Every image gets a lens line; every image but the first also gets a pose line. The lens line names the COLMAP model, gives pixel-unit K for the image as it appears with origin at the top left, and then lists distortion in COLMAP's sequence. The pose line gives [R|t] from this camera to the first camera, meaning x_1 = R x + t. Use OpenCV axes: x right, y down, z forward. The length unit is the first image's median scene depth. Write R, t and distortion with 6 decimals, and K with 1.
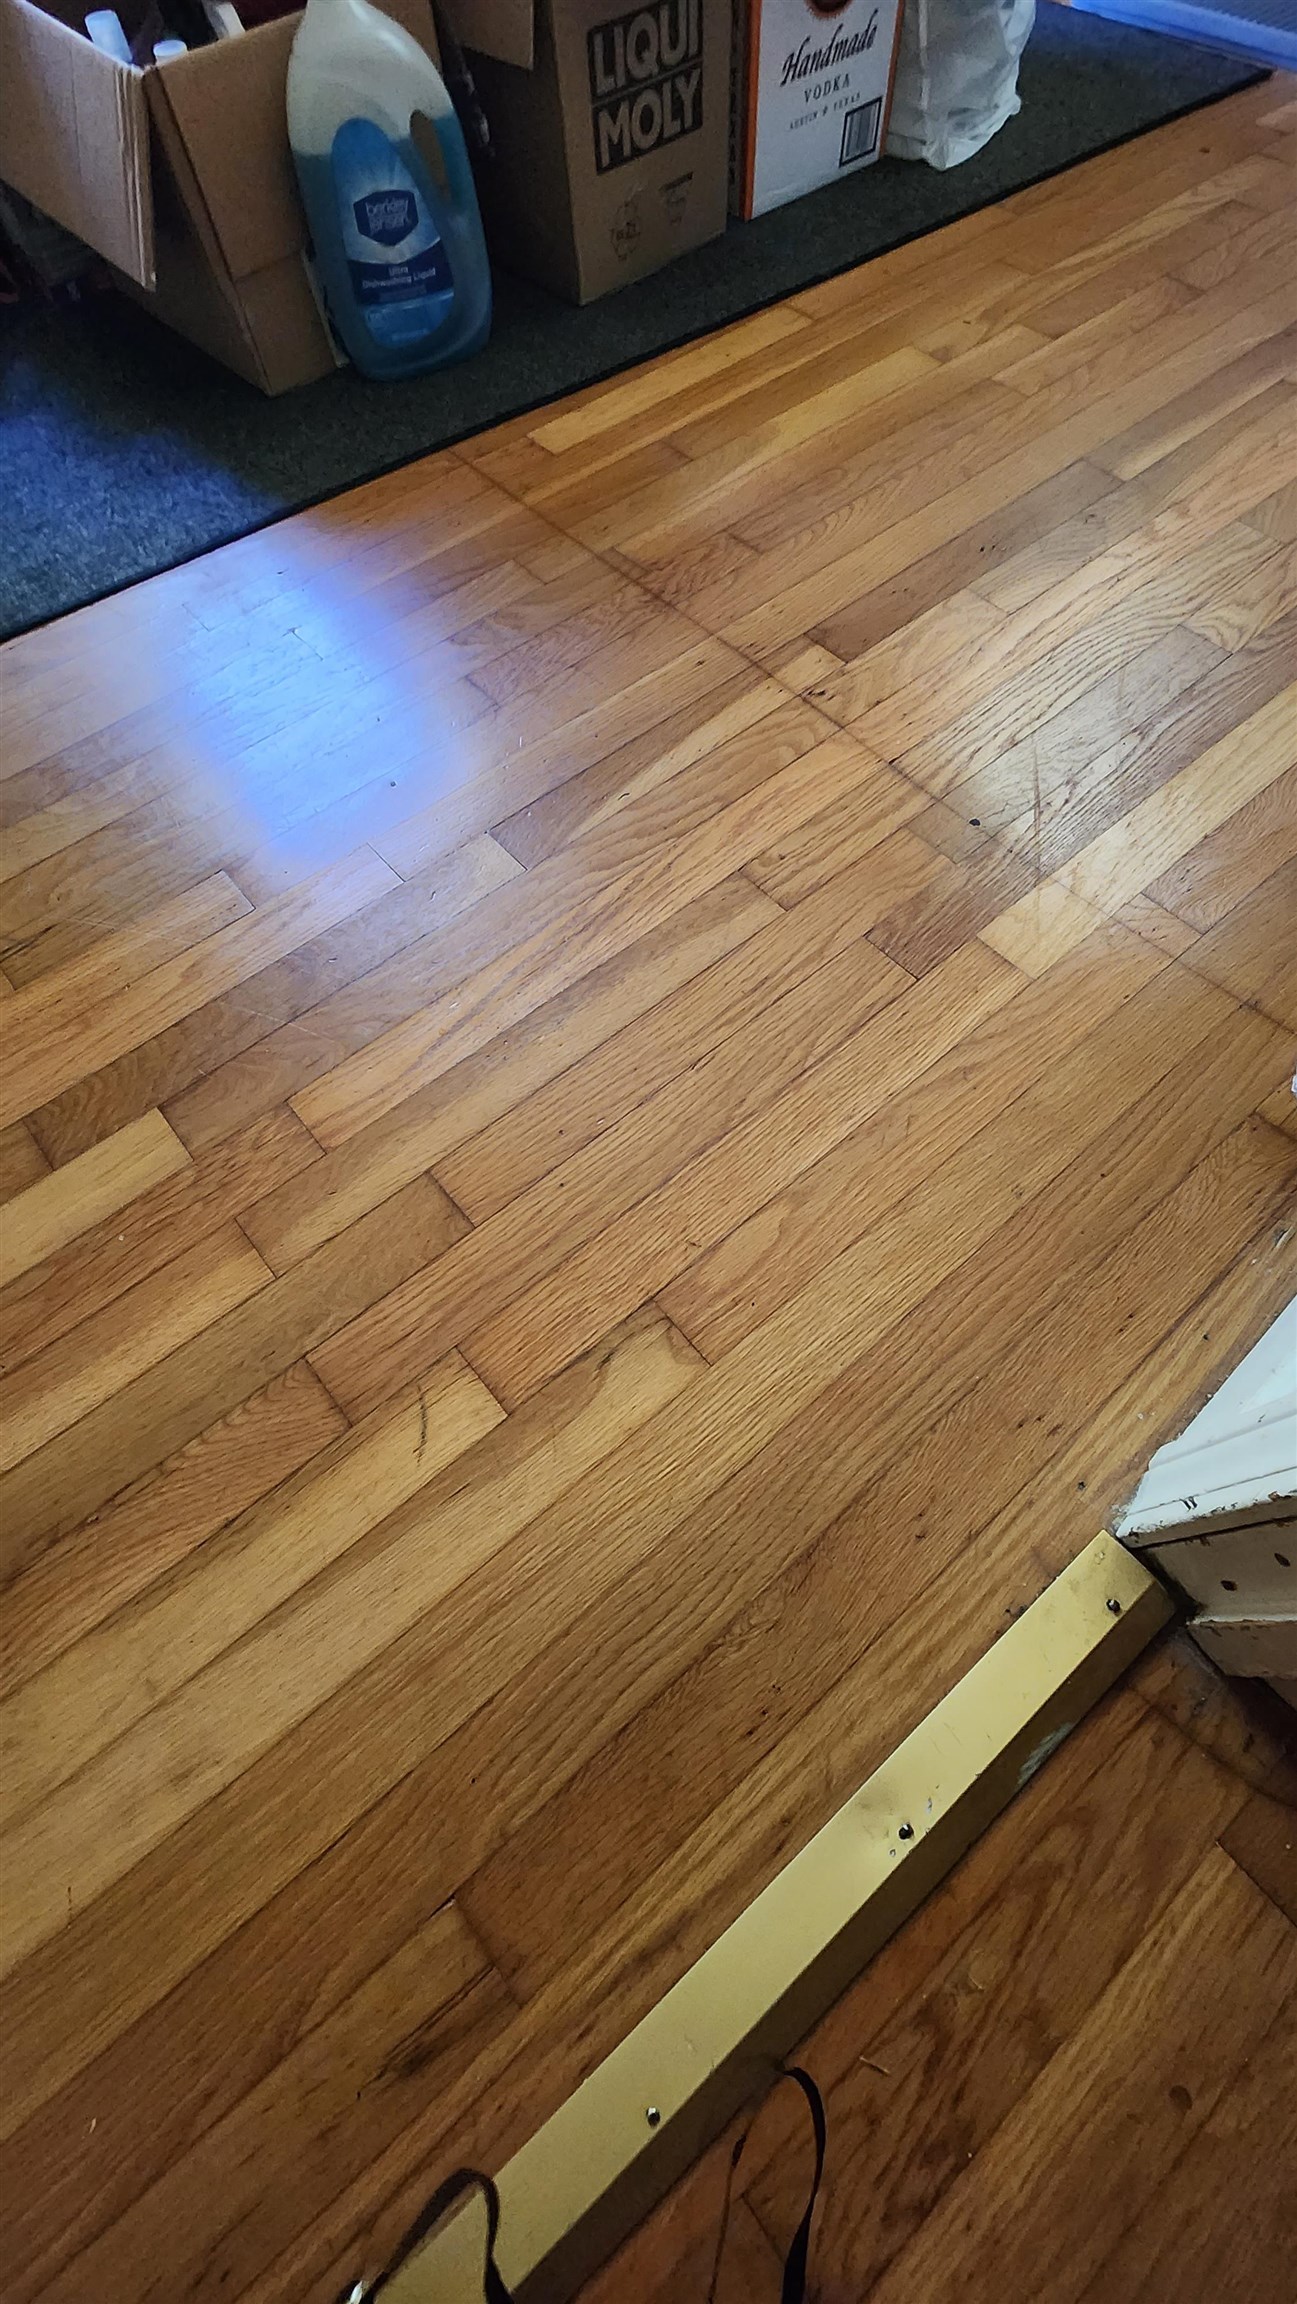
lens RADIAL K [[949.3, 0, 657.9], [0, 949.3, 1161.2], [0, 0, 1]] dist [0.000488, 0.000069]
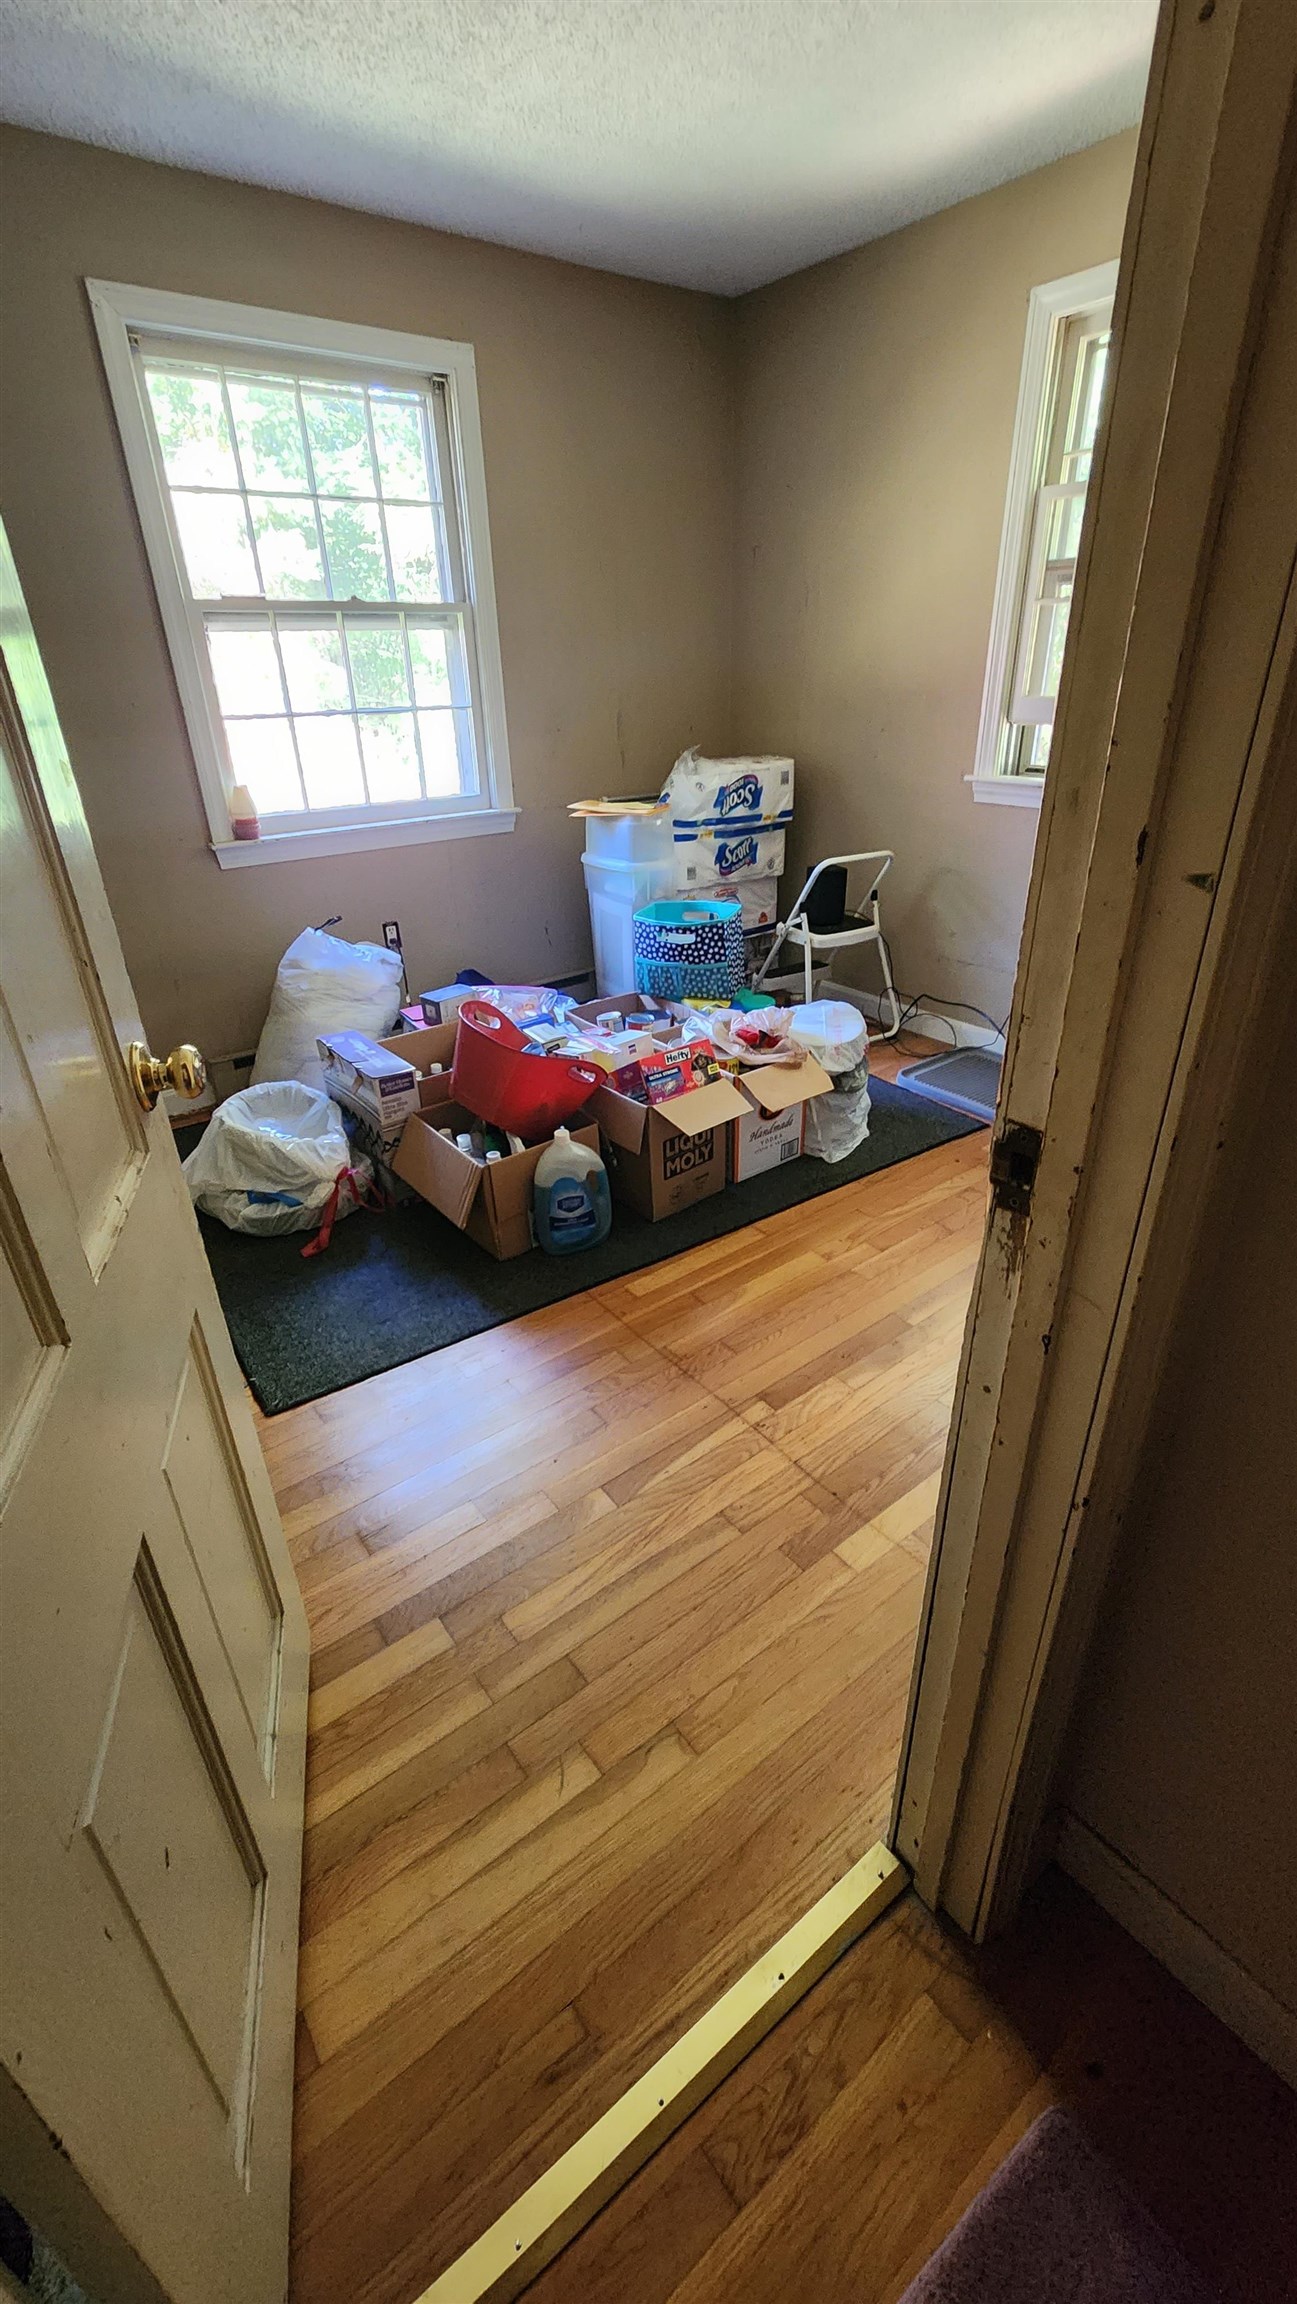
lens RADIAL K [[949.3, 0, 657.9], [0, 949.3, 1161.2], [0, 0, 1]] dist [0.000488, 0.000069]
pose [[0.998801, 0.034521, -0.034698, -0.006309], [-0.048287, 0.810873, -0.583226, 0.315445], [0.008002, 0.584203, 0.811568, -1.240150]]
